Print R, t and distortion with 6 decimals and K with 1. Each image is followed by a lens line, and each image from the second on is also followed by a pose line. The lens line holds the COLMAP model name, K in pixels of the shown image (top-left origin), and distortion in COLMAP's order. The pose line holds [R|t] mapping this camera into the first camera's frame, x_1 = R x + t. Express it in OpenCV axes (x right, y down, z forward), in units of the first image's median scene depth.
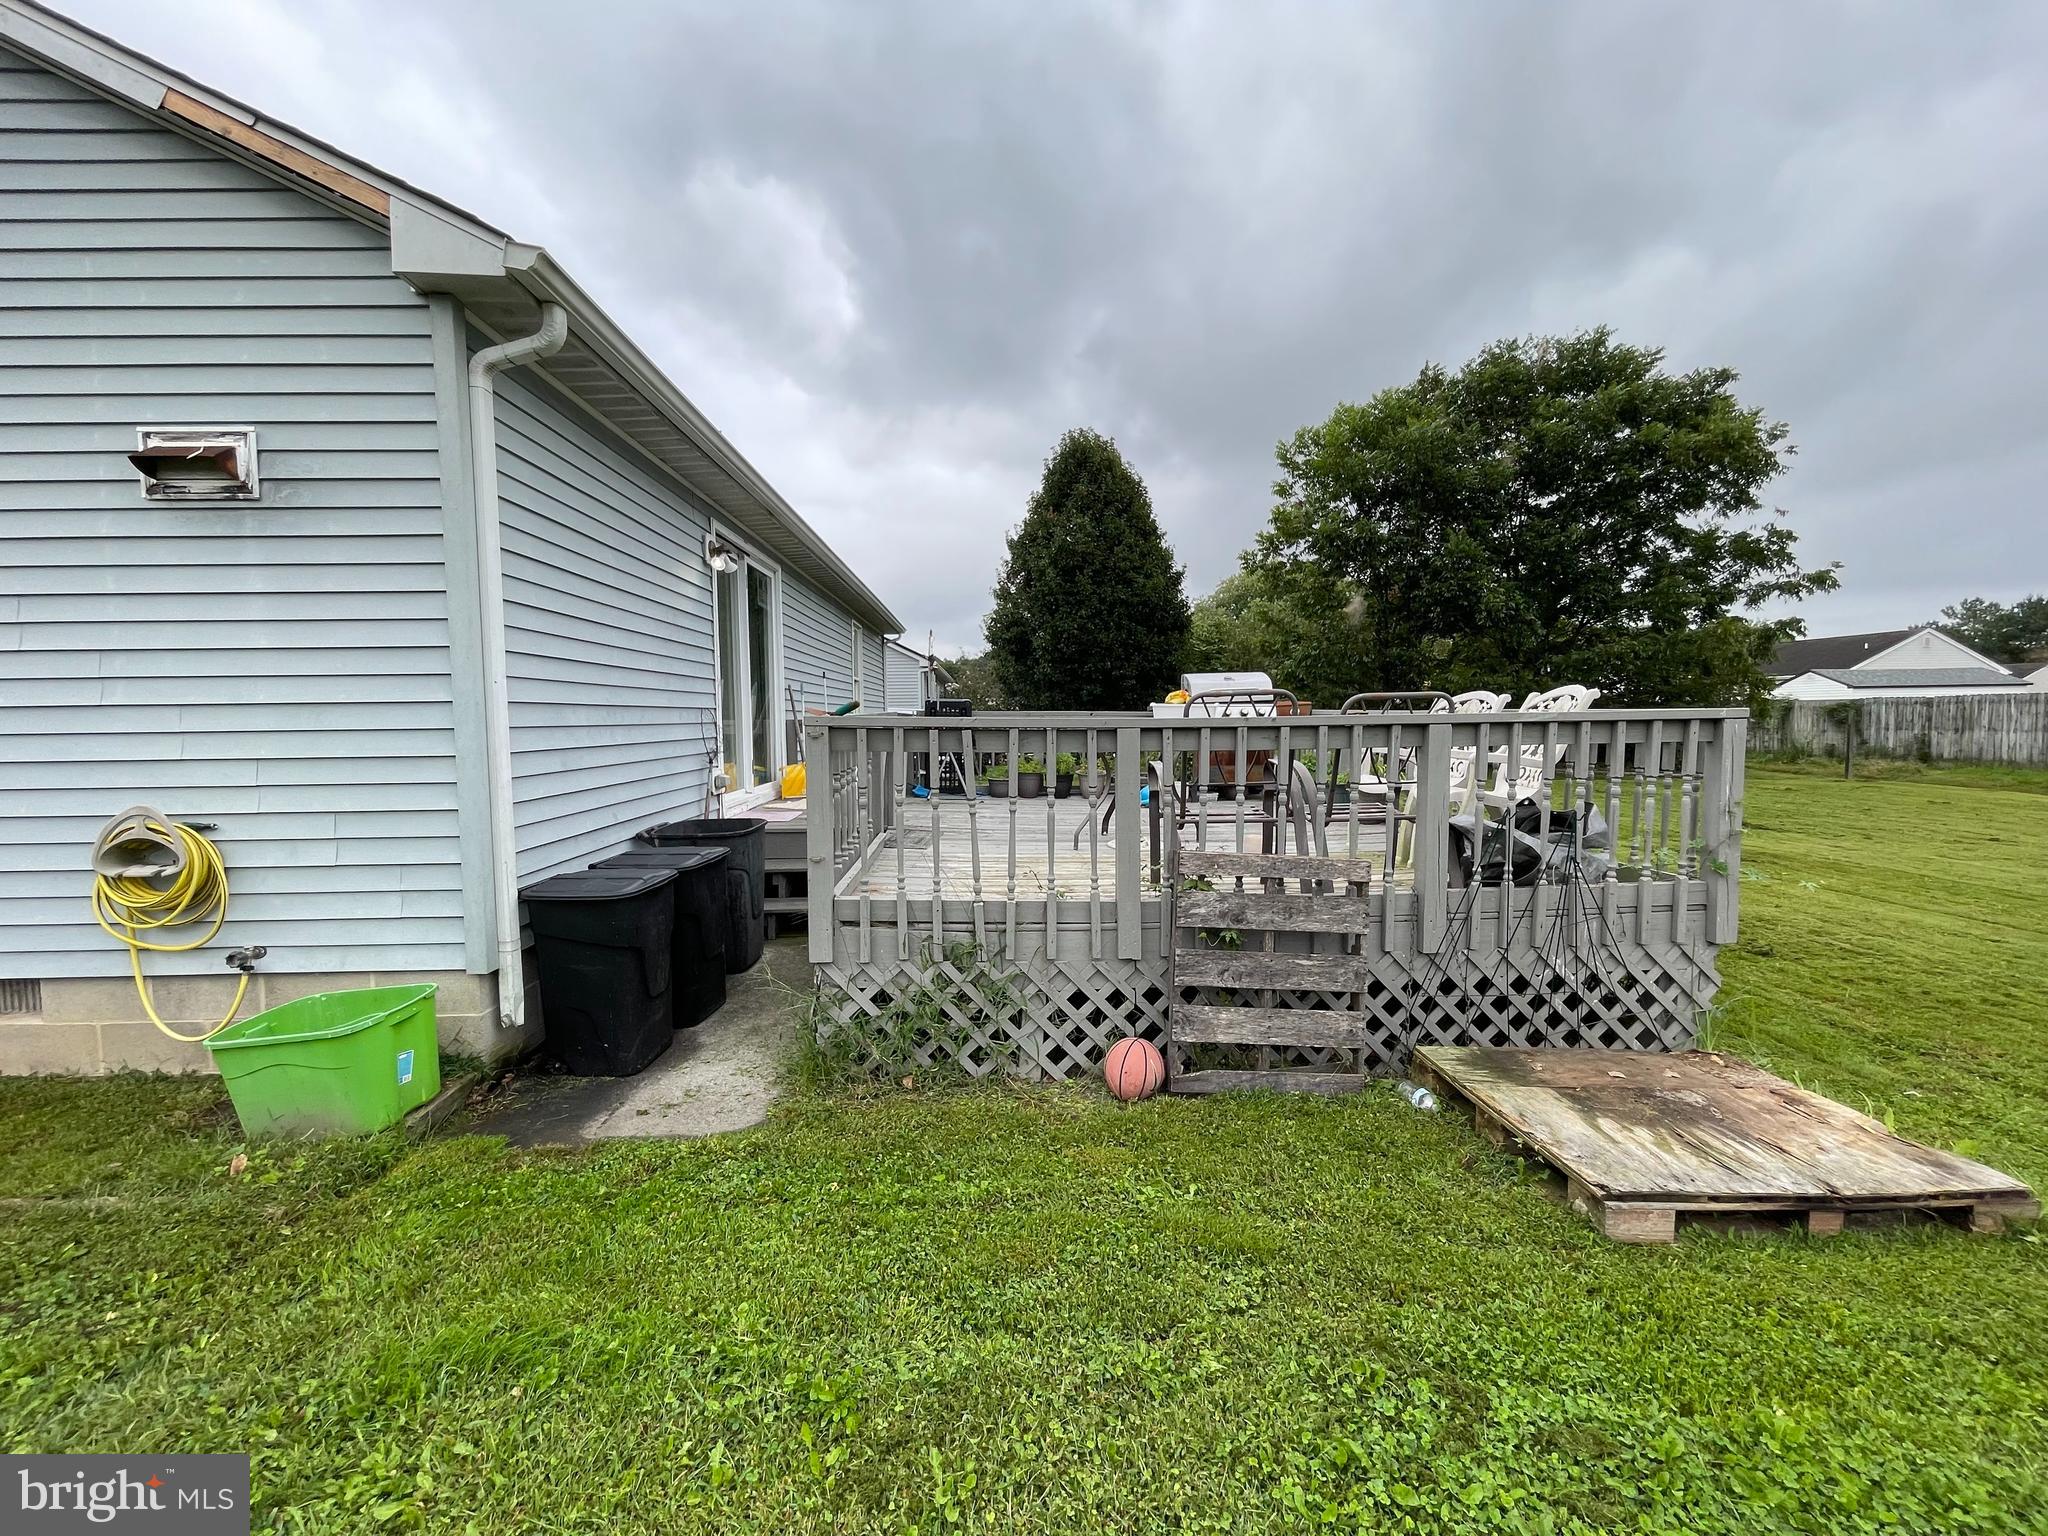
lens RADIAL K [[833.6, 0, 1015.5], [0, 833.6, 768.2], [0, 0, 1]] dist [-0.000303, -0.000649]
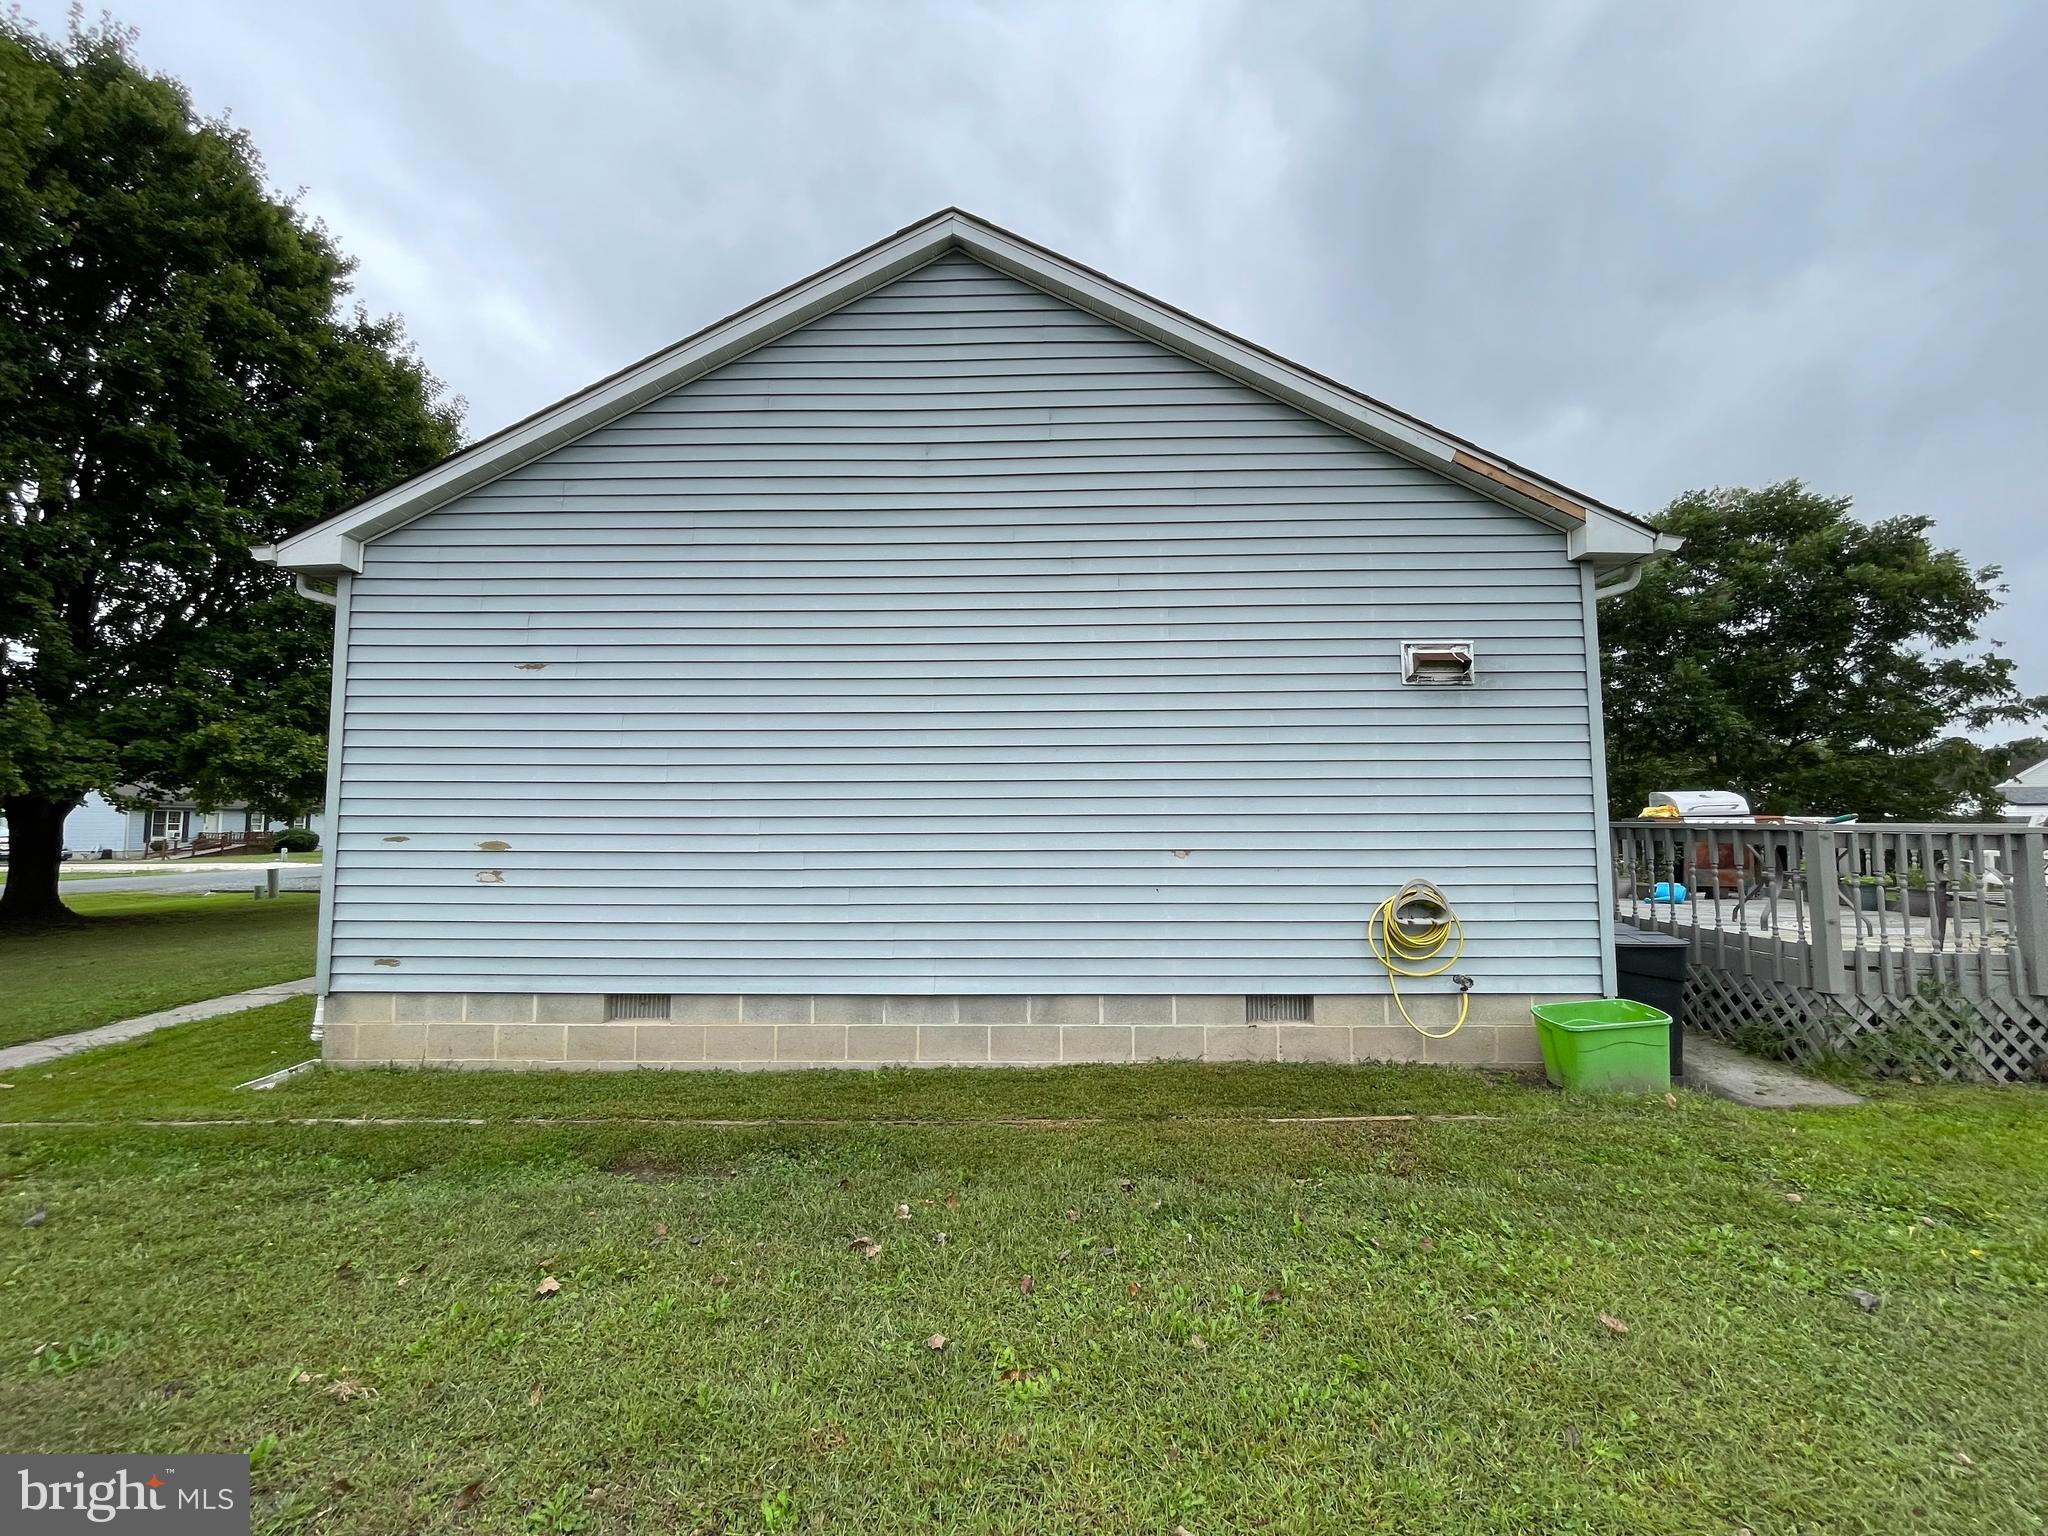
lens RADIAL K [[833.6, 0, 1033.9], [0, 833.6, 769.3], [0, 0, 1]] dist [-0.000303, -0.000649]
pose [[0.999176, 0.005295, -0.040239, -0.297343], [-0.010471, 0.991517, -0.129552, 0.009051], [0.039212, 0.129866, 0.990756, -0.103537]]
